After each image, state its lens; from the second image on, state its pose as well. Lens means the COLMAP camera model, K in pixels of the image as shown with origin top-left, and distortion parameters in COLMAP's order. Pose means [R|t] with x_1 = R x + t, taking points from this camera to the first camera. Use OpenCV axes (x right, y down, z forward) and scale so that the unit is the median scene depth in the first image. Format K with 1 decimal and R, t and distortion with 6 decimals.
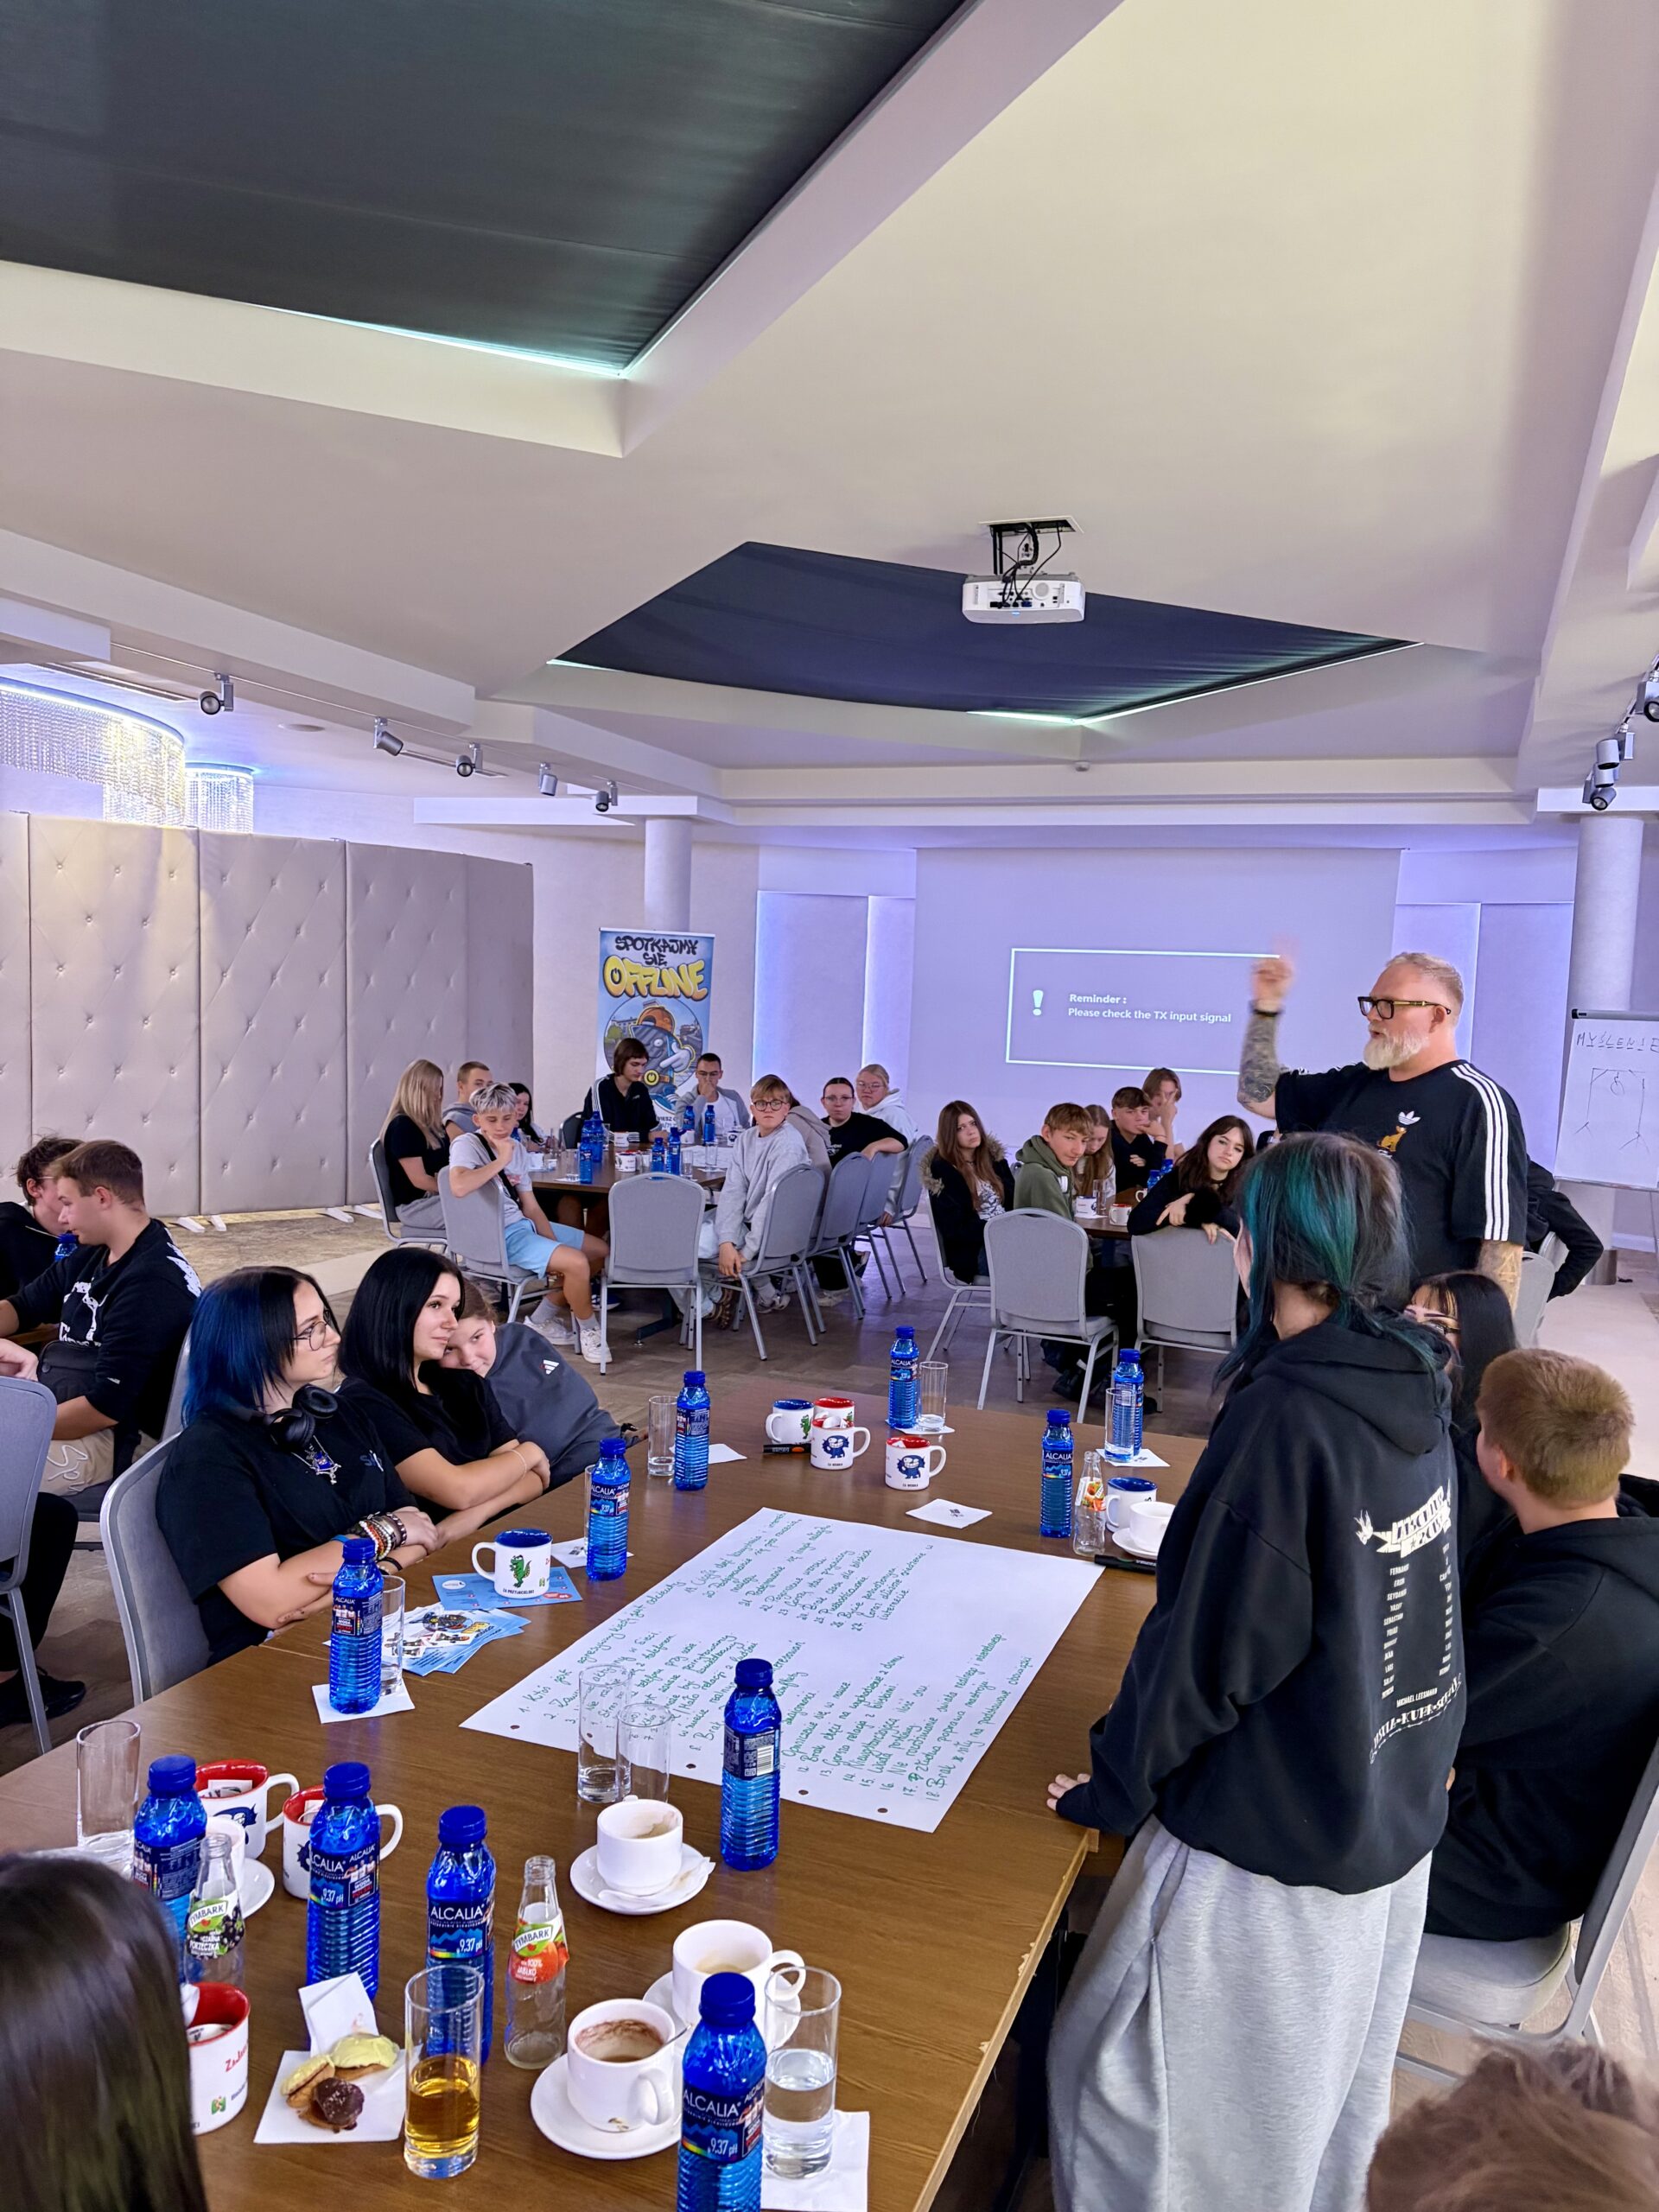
lens RADIAL K [[1670.1, 0, 821.2], [0, 1670.1, 1124.0], [0, 0, 1]] dist [0.030151, -0.049367]
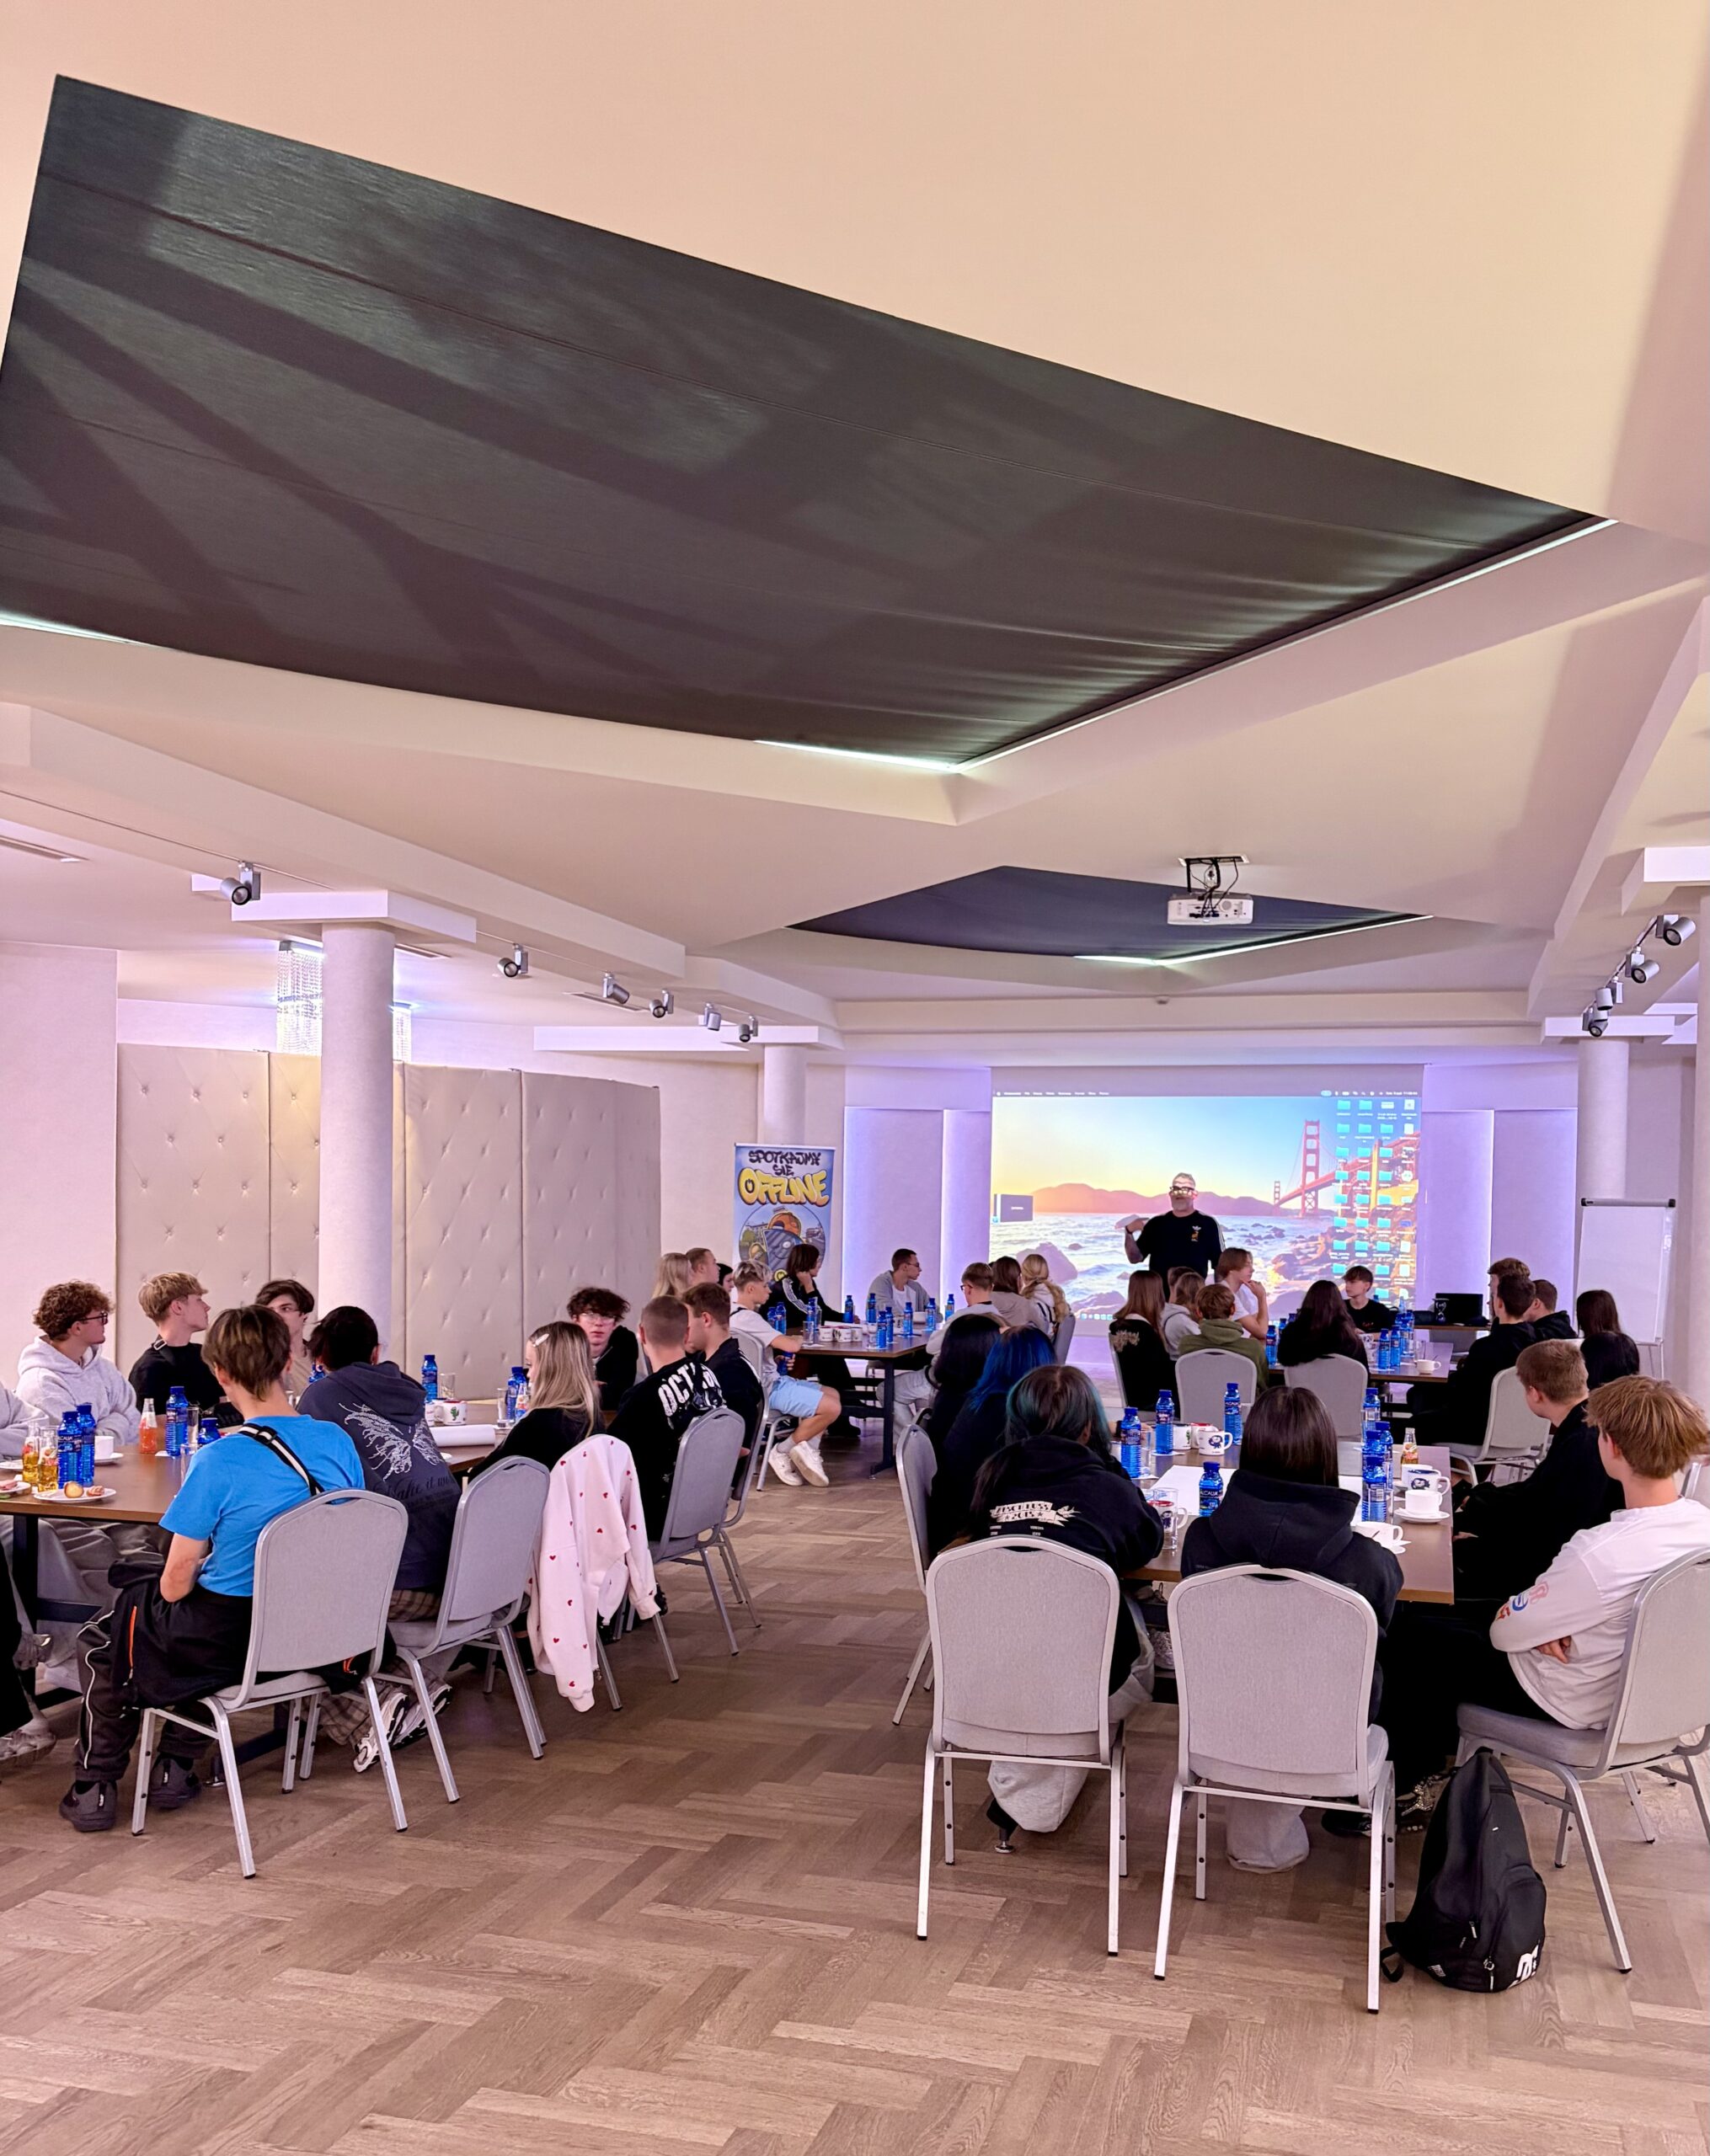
lens RADIAL K [[1867.8, 0, 902.8], [0, 1867.8, 1242.5], [0, 0, 1]] dist [0.026735, -0.025403]
pose [[0.995940, -0.020008, 0.087763, -0.143539], [0.025236, 0.997946, -0.058873, 0.027722], [-0.086405, 0.060849, 0.994400, -0.272068]]
